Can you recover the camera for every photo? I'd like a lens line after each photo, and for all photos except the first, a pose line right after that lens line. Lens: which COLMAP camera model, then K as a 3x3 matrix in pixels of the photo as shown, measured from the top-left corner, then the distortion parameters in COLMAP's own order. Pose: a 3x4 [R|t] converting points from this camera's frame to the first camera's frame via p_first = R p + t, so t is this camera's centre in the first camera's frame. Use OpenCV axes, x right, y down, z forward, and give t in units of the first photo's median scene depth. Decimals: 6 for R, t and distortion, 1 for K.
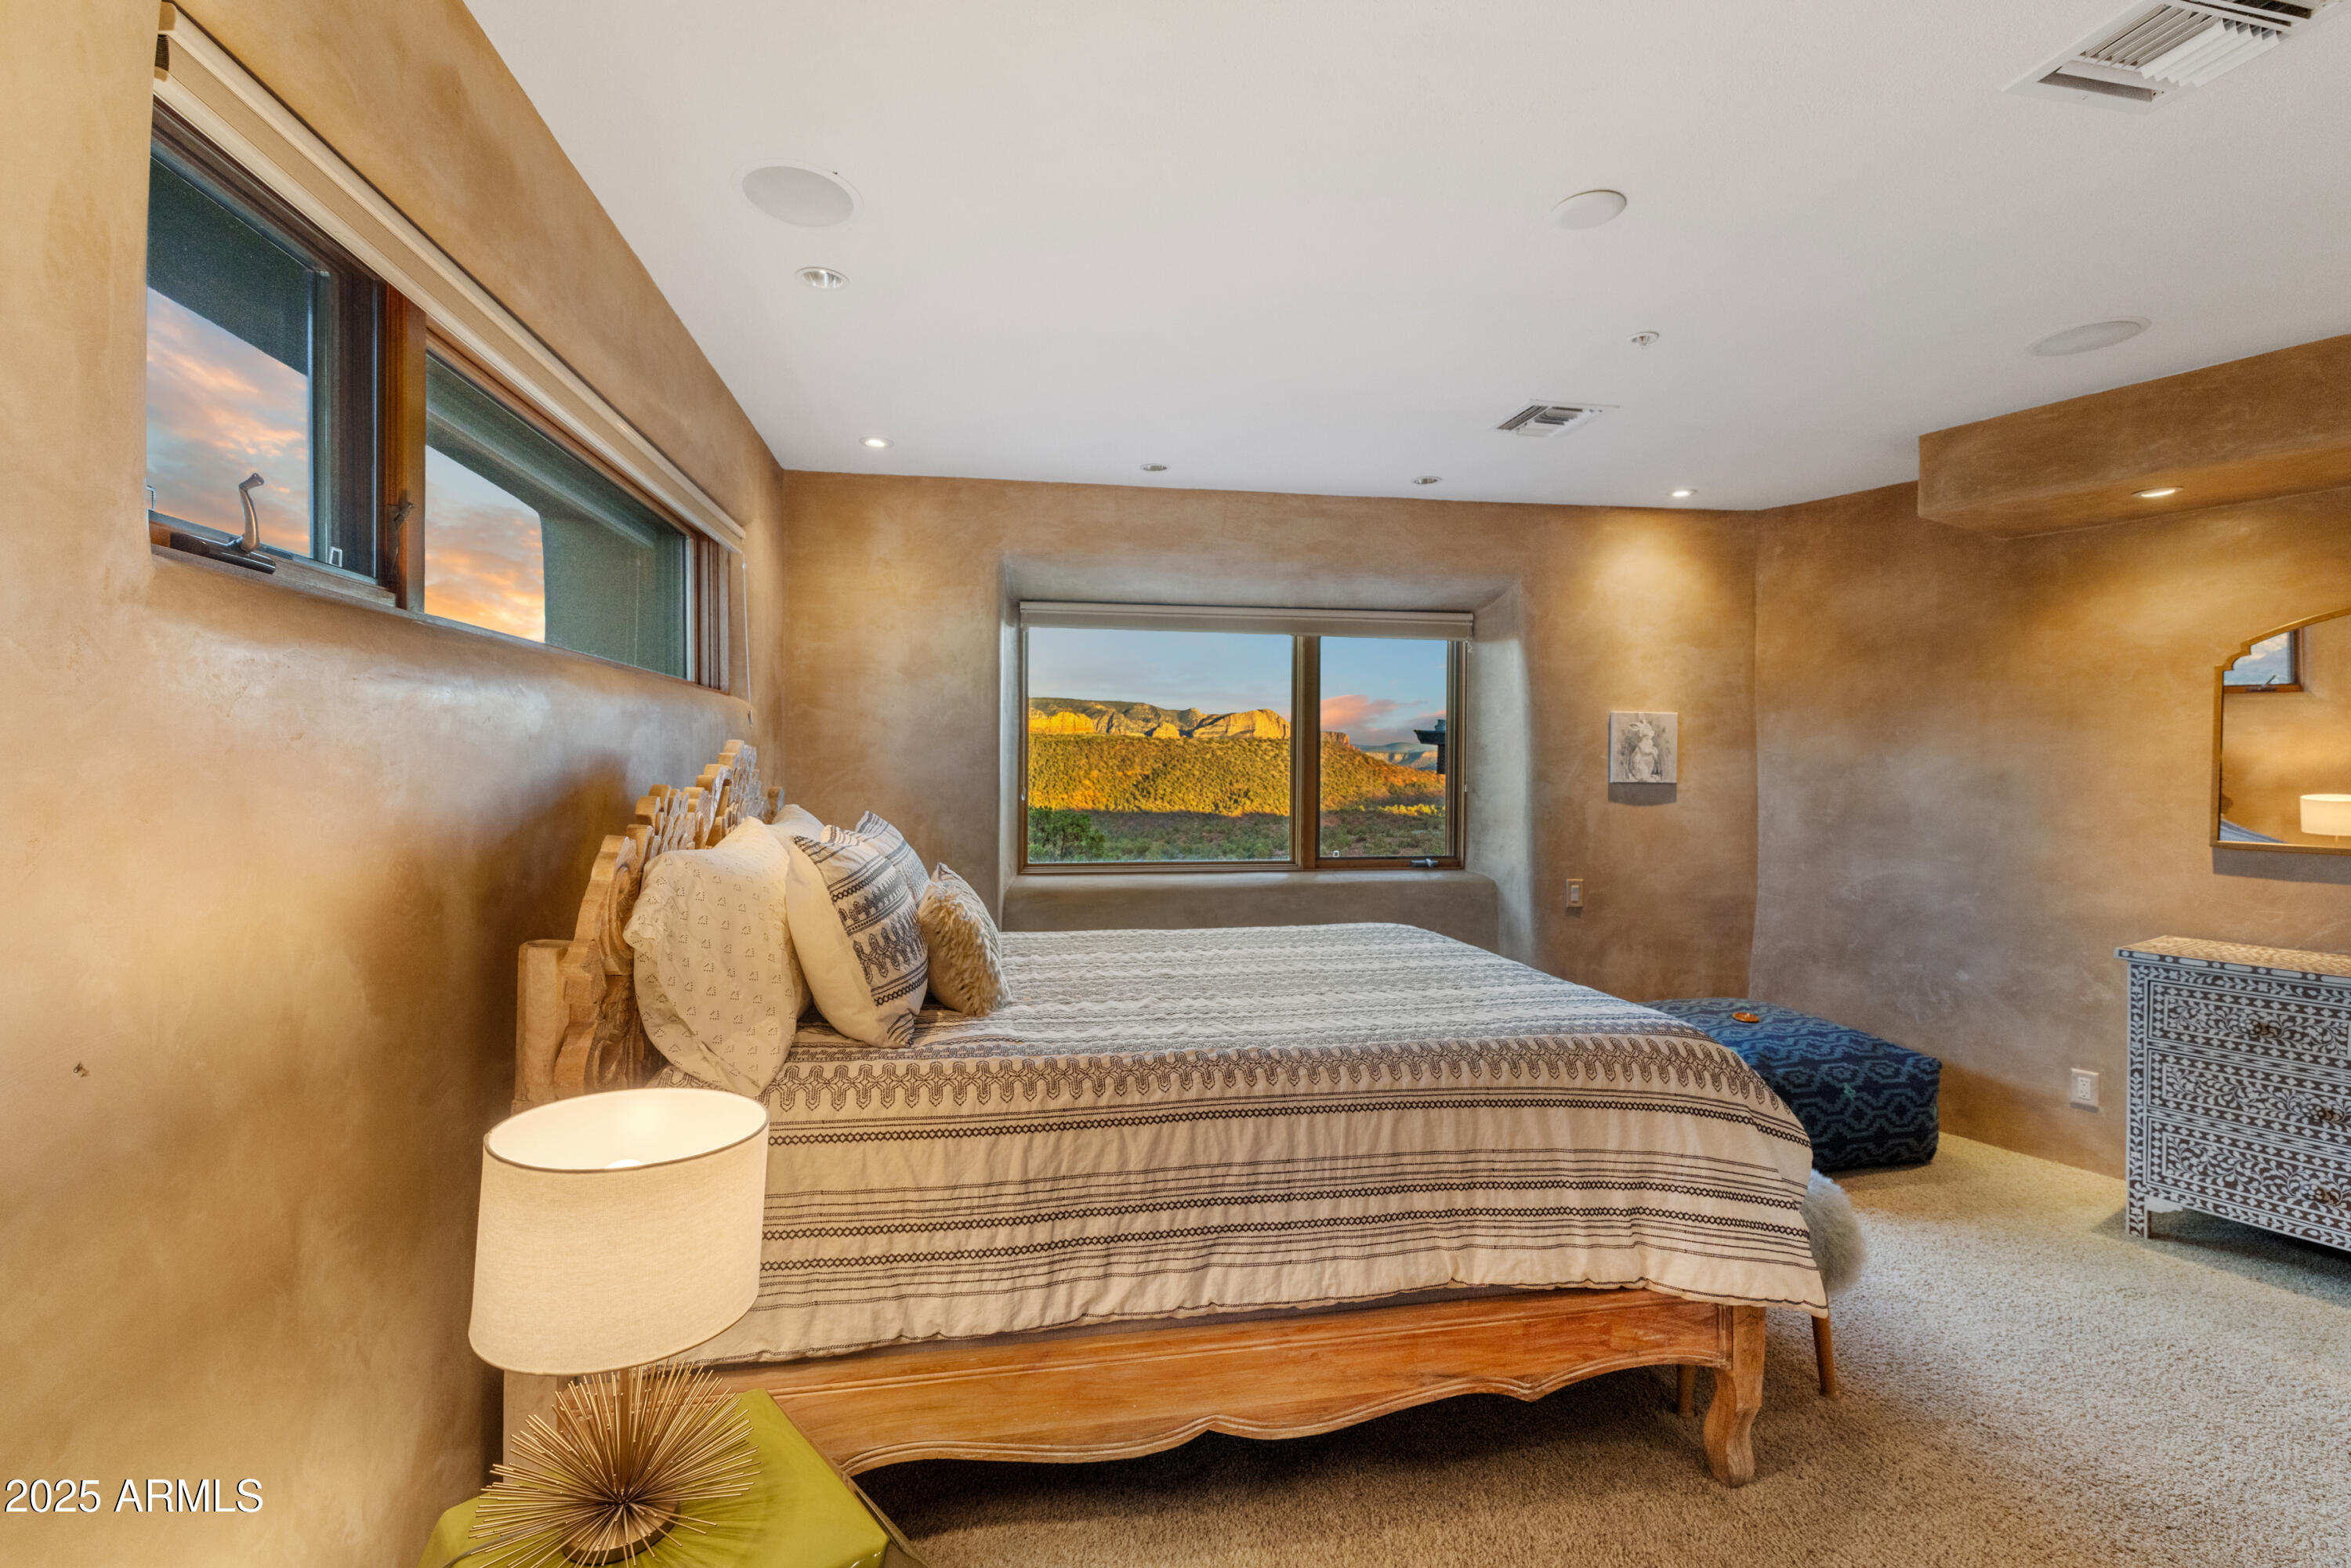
lens RADIAL K [[1023.3, 0, 1182.3], [0, 1023.3, 759.5], [0, 0, 1]] dist [-0.001104, 0.000253]
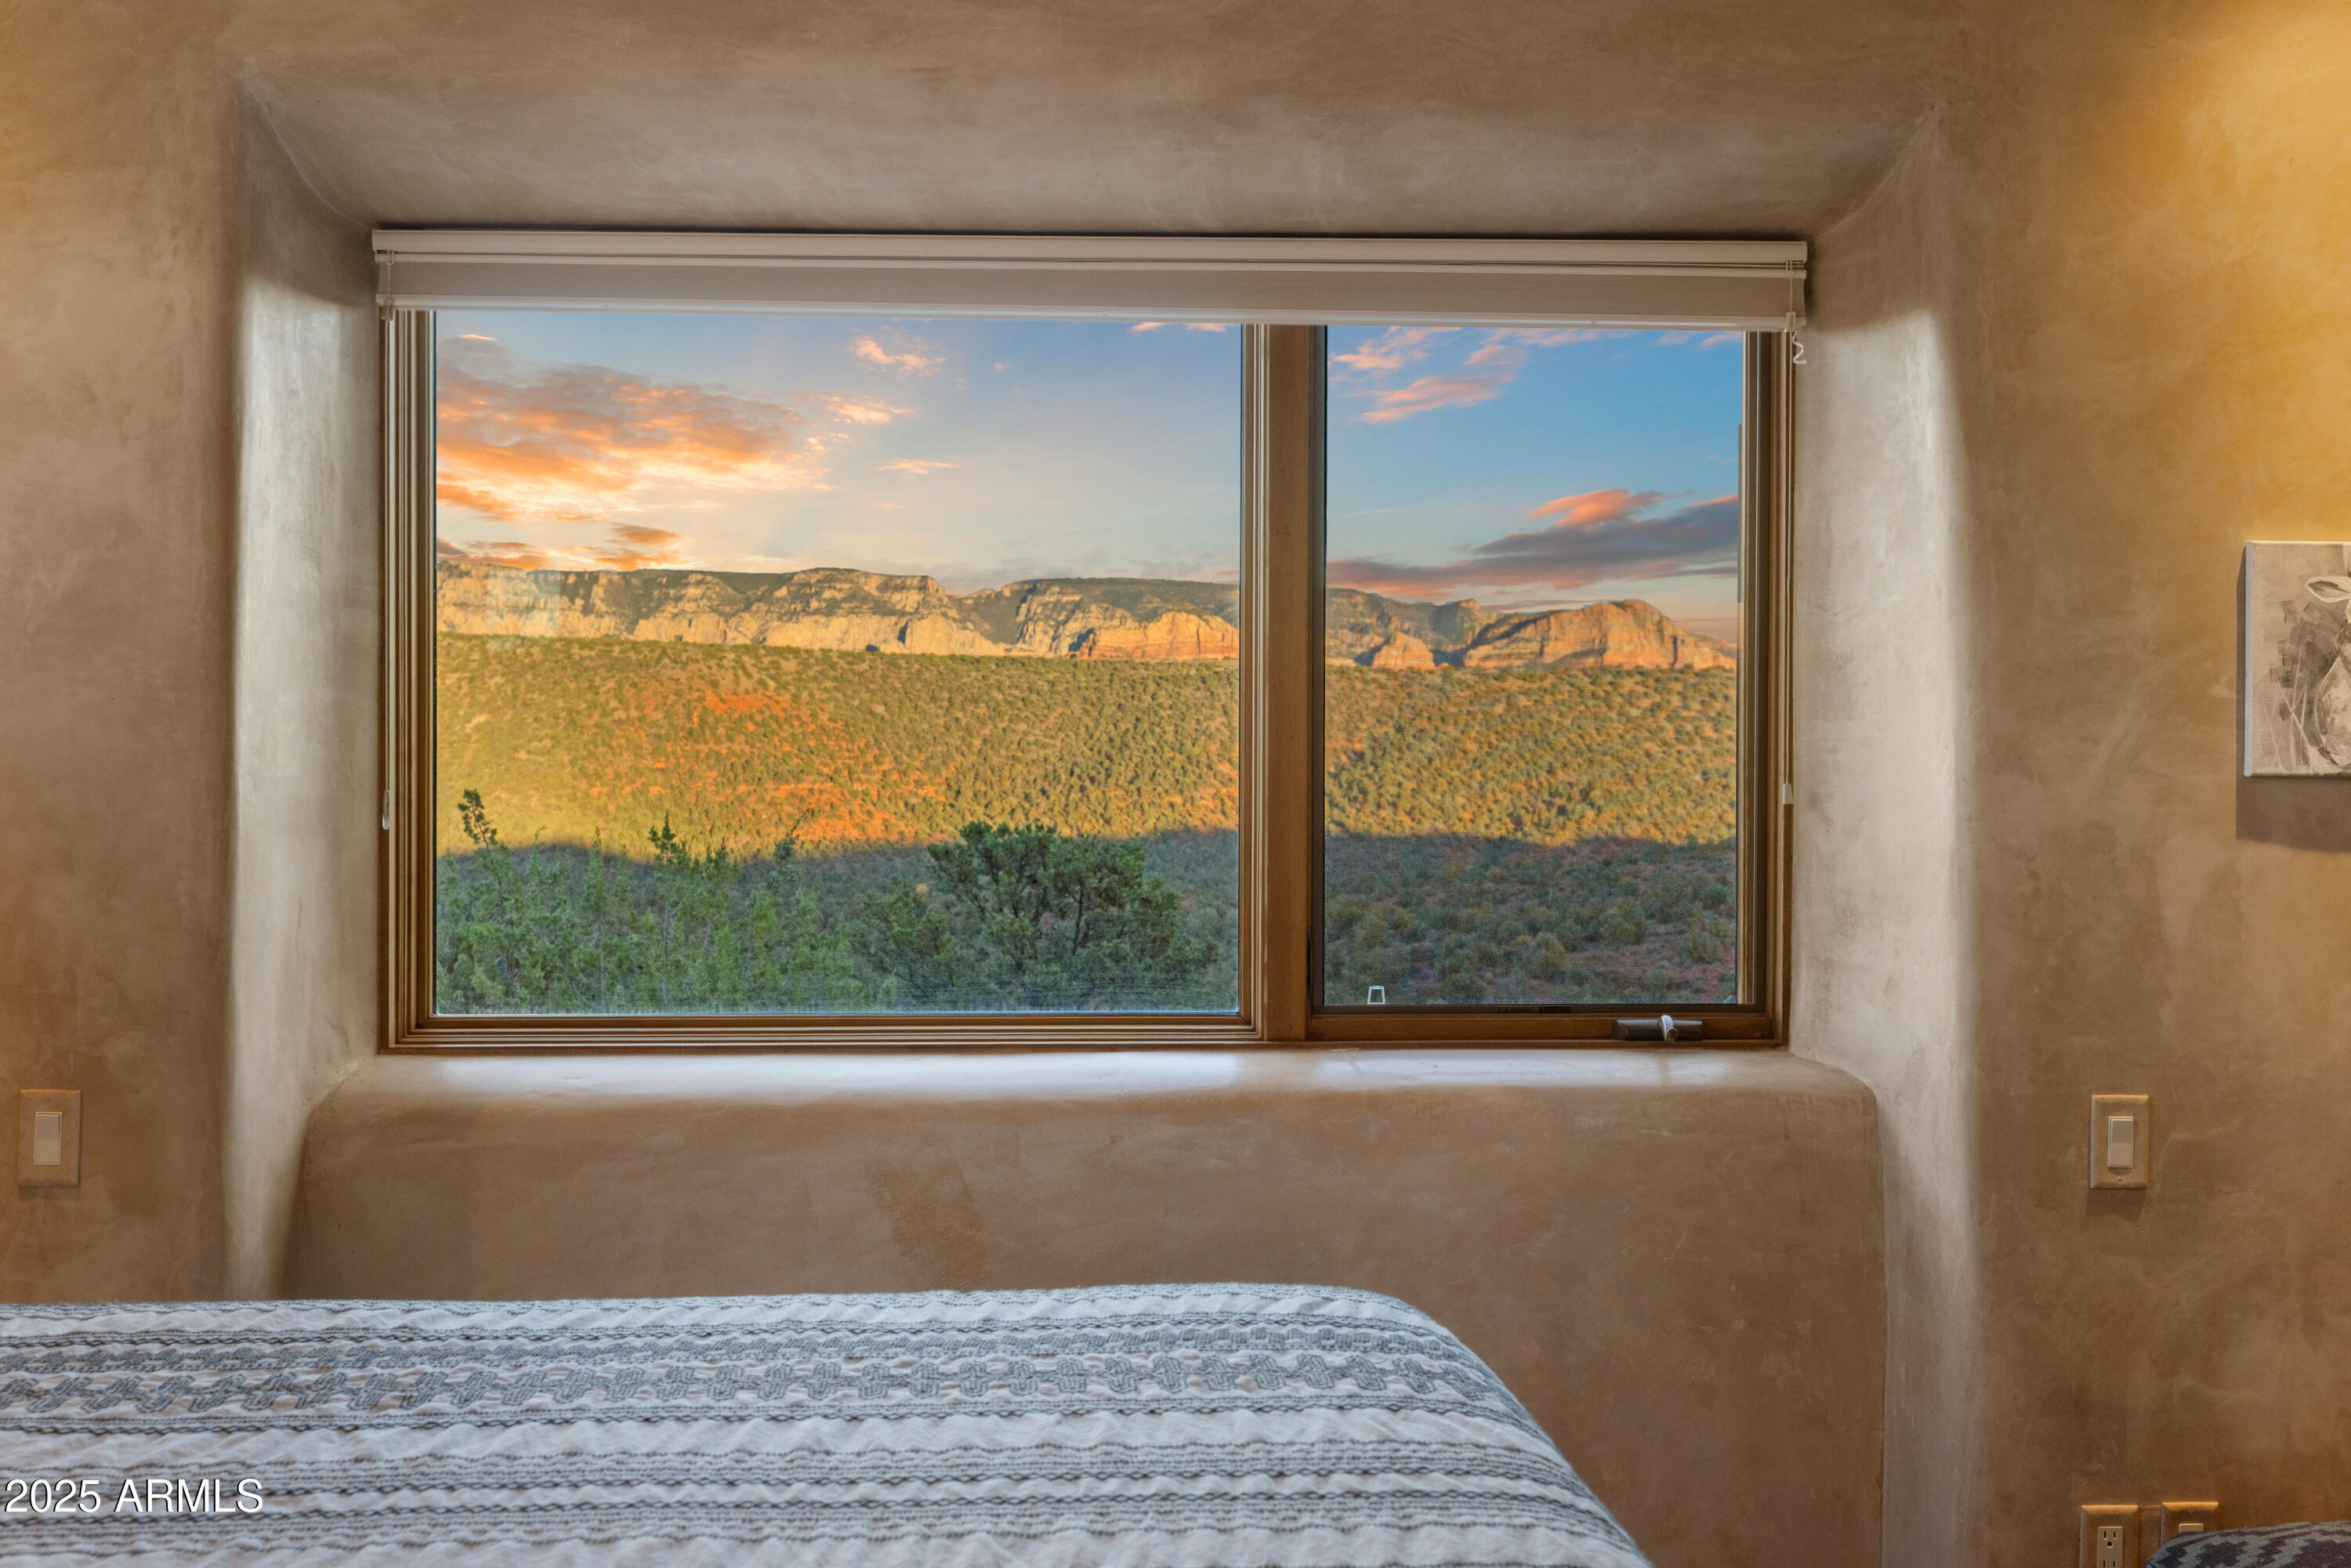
lens RADIAL K [[2286.0, 0, 1173.3], [0, 2286.0, 727.8], [0, 0, 1]] dist [0.006408, -0.005382]
pose [[0.993200, -0.002766, -0.116391, 0.179540], [0.003305, 0.999985, 0.004437, 0.004245], [0.116377, -0.004791, 0.993194, 0.286578]]
